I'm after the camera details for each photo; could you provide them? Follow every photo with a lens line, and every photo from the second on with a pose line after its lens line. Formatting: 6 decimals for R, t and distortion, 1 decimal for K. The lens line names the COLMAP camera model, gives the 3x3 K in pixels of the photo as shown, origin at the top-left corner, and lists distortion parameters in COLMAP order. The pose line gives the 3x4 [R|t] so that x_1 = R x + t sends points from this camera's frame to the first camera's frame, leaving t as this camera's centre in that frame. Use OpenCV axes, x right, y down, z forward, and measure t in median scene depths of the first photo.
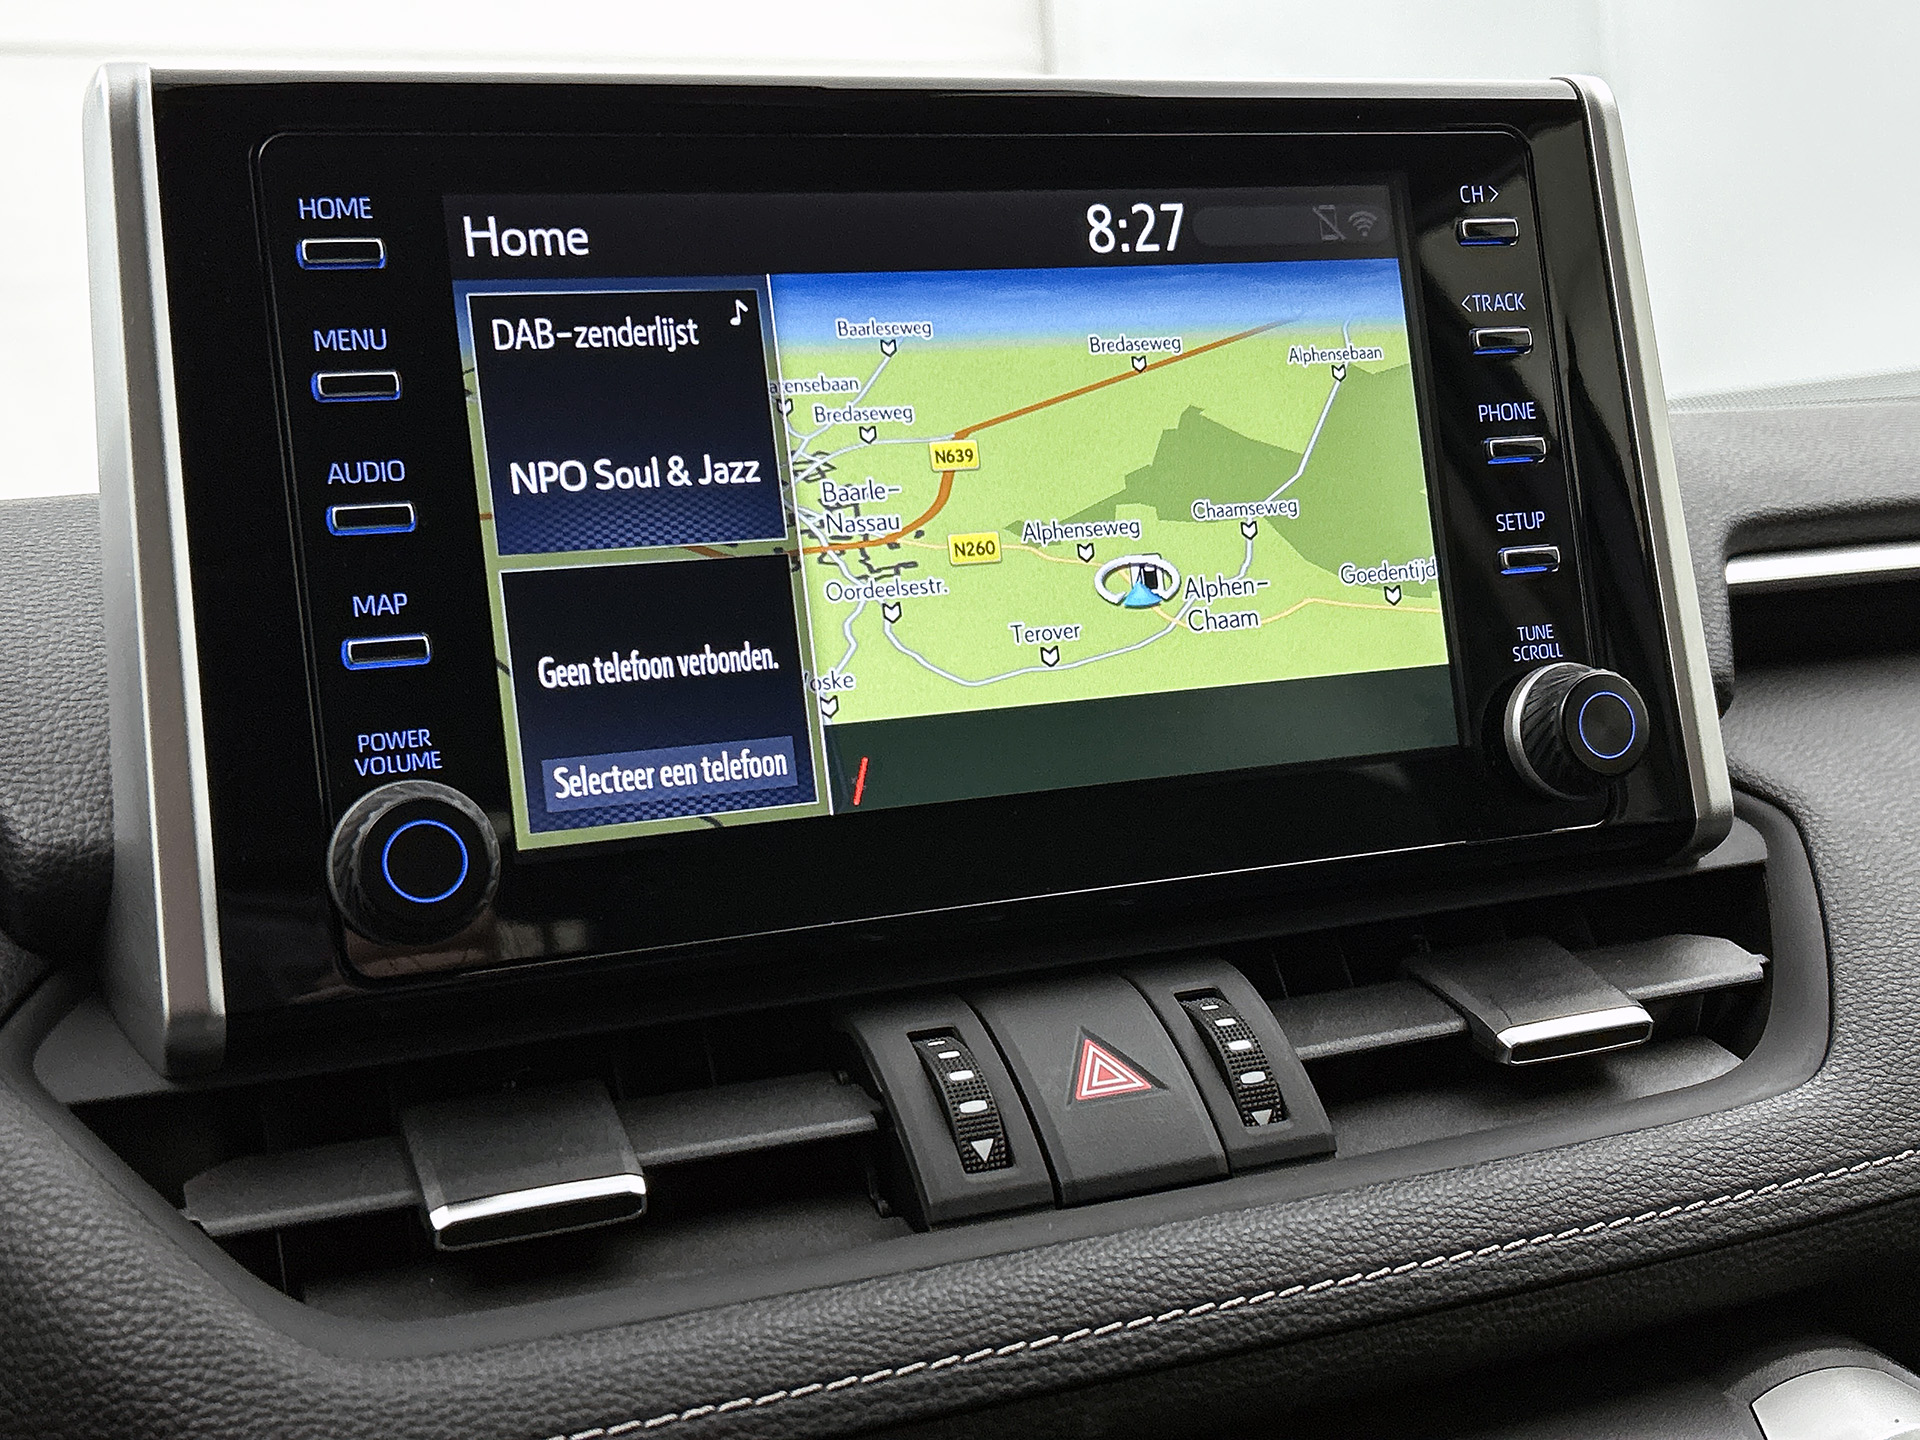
lens RADIAL K [[2336.9, 0, 967.8], [0, 2336.9, 721.5], [0, 0, 1]] dist [0.027550, 0.000000]
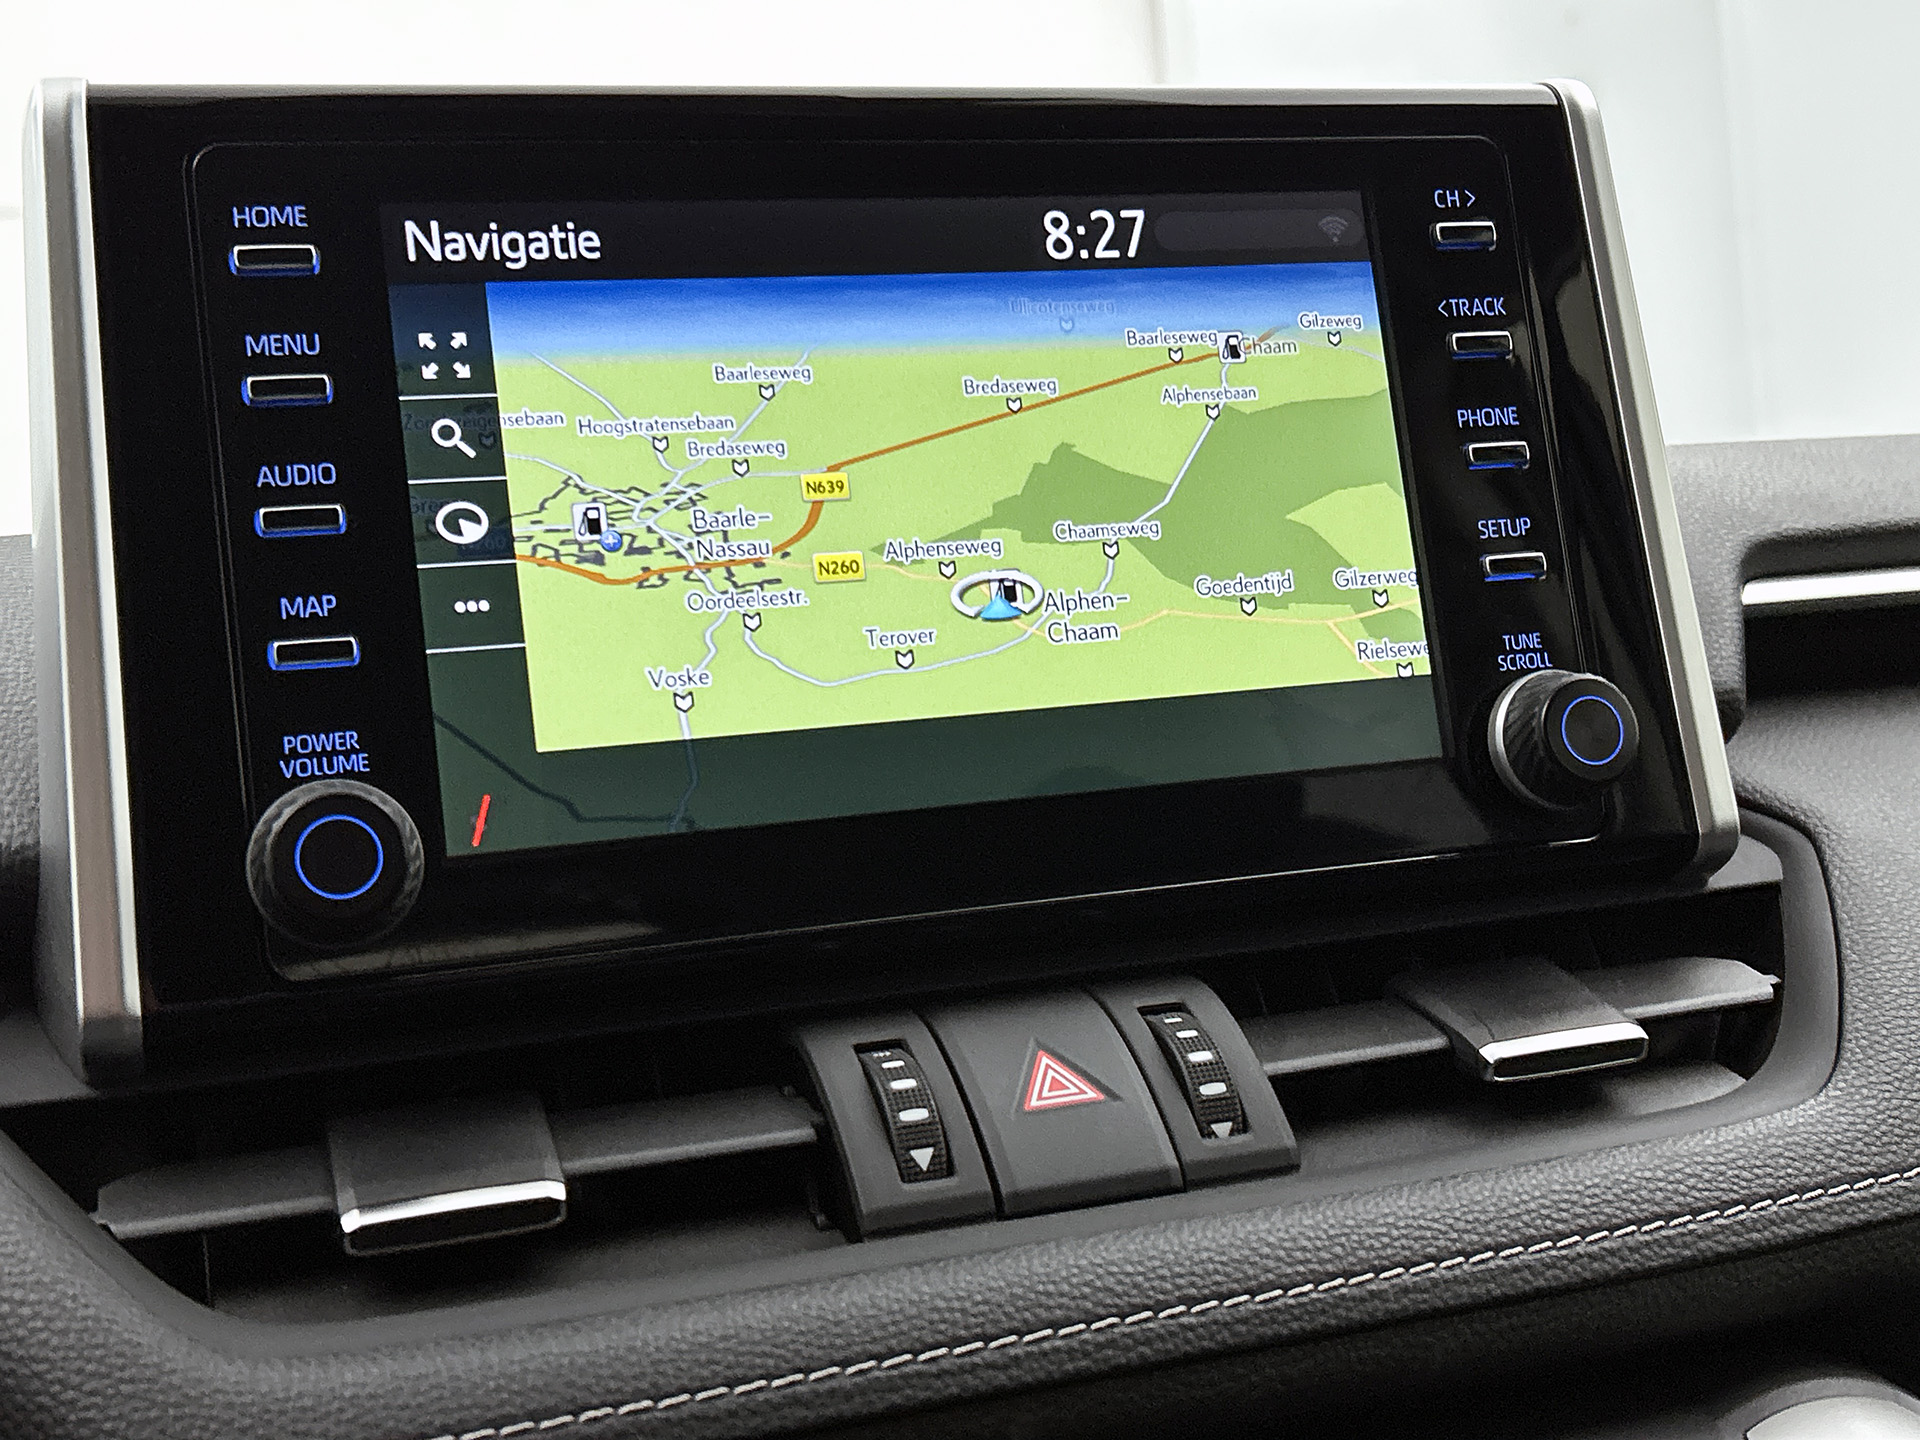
lens RADIAL K [[2336.9, 0, 977.6], [0, 2336.9, 731.8], [0, 0, 1]] dist [0.027550, 0.000000]
pose [[0.998153, -0.014991, -0.058868, 0.088070], [0.011583, 0.998260, -0.057817, 0.062535], [0.059633, 0.057029, 0.996590, 0.028944]]
